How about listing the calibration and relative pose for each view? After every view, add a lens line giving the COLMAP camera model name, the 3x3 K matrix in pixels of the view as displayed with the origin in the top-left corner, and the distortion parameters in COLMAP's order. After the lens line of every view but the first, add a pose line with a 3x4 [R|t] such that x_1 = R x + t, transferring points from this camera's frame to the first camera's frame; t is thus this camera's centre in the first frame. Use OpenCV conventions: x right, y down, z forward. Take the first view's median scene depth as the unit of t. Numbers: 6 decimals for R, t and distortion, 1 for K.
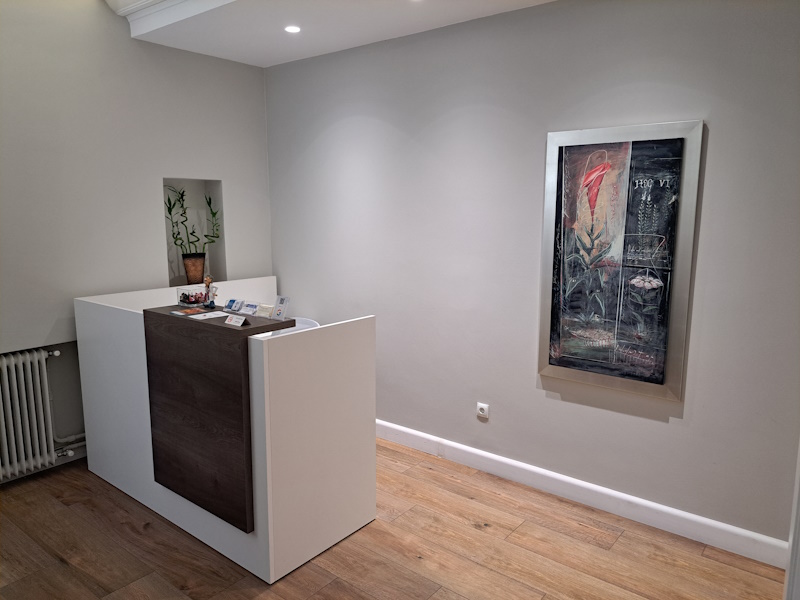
lens RADIAL K [[578.2, 0, 406.0], [0, 578.2, 296.6], [0, 0, 1]] dist [0.049406, -0.036713]
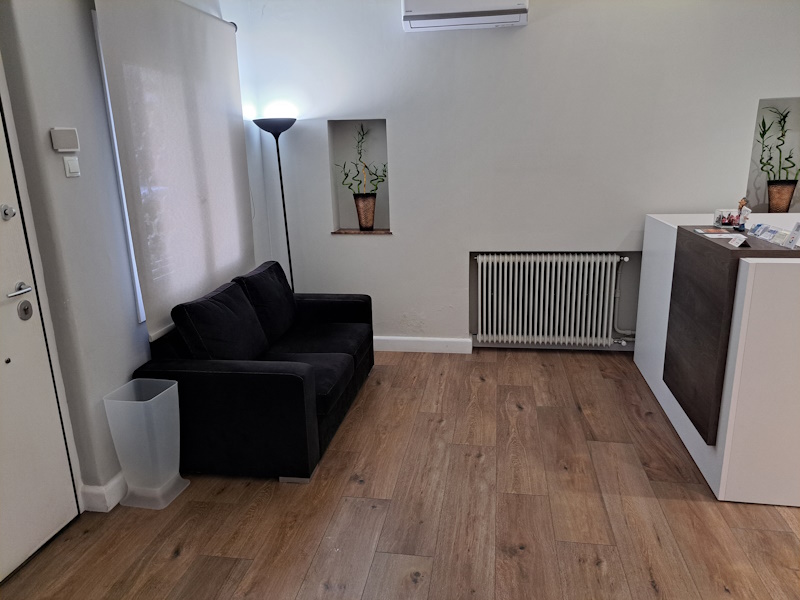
lens RADIAL K [[578.2, 0, 401.9], [0, 578.2, 302.9], [0, 0, 1]] dist [0.049406, -0.036713]
pose [[0.489533, 0.211549, -0.845934, 0.250202], [-0.109332, 0.977360, 0.181146, 0.020945], [0.865104, 0.003810, 0.501579, -0.004238]]
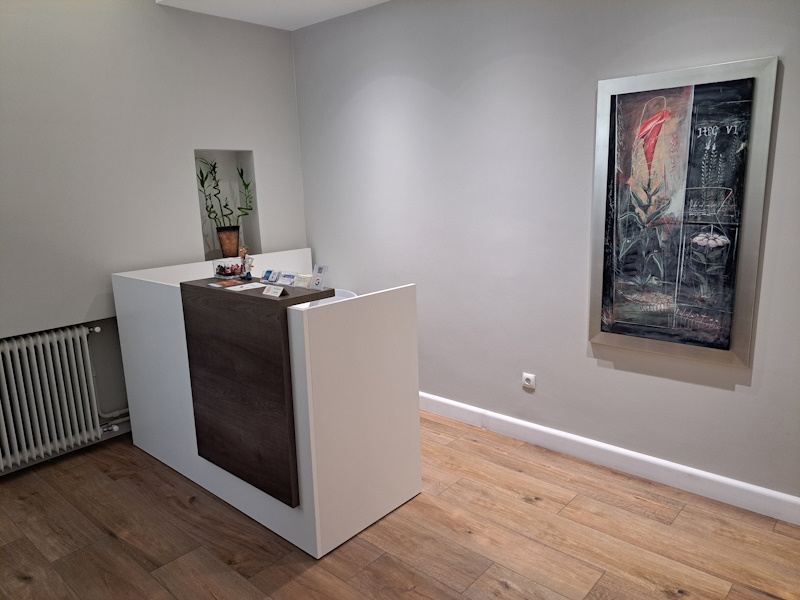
lens RADIAL K [[578.2, 0, 403.9], [0, 578.2, 293.3], [0, 0, 1]] dist [0.049406, -0.036713]
pose [[0.998083, -0.022633, -0.057603, -0.018343], [0.024965, 0.998884, 0.040090, 0.009683], [0.056632, -0.041452, 0.997534, 0.043336]]
